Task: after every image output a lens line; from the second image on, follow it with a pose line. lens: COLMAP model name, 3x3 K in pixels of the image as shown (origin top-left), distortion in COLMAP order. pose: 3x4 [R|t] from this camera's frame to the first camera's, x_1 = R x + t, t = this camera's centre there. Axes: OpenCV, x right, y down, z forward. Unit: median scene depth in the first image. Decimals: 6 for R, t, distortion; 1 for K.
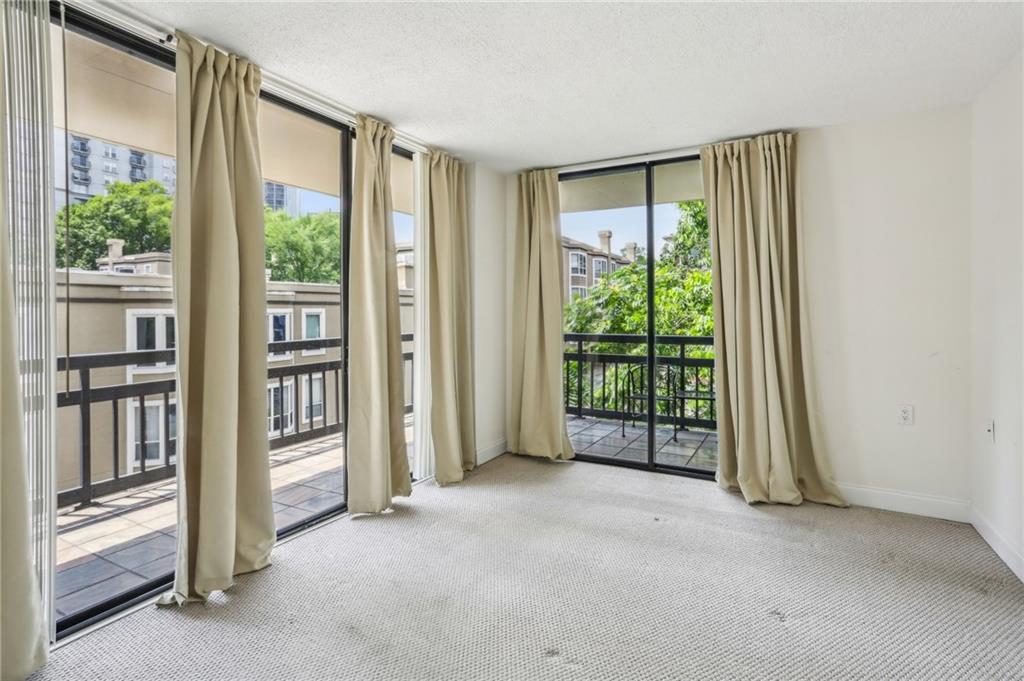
lens RADIAL K [[503.9, 0, 522.9], [0, 503.9, 309.0], [0, 0, 1]] dist [-0.015134, 0.002767]
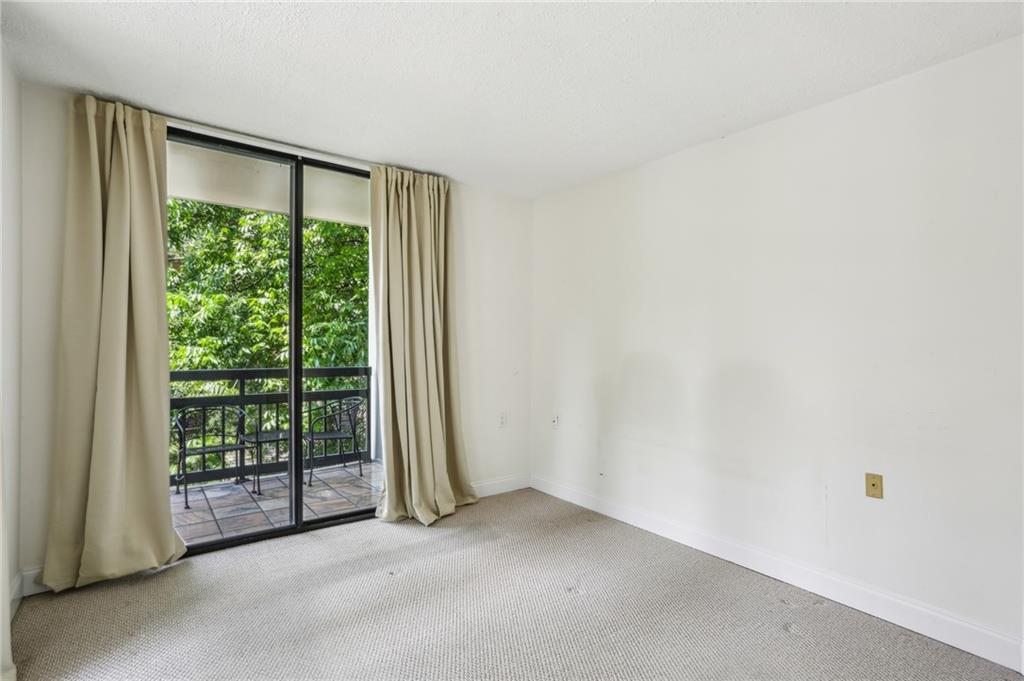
lens RADIAL K [[503.9, 0, 509.3], [0, 503.9, 339.3], [0, 0, 1]] dist [-0.015134, 0.002767]
pose [[0.398287, 0.013734, 0.917158, -0.419792], [-0.013899, 0.999863, -0.008937, 0.008915], [-0.917156, -0.009189, 0.398423, 0.411314]]
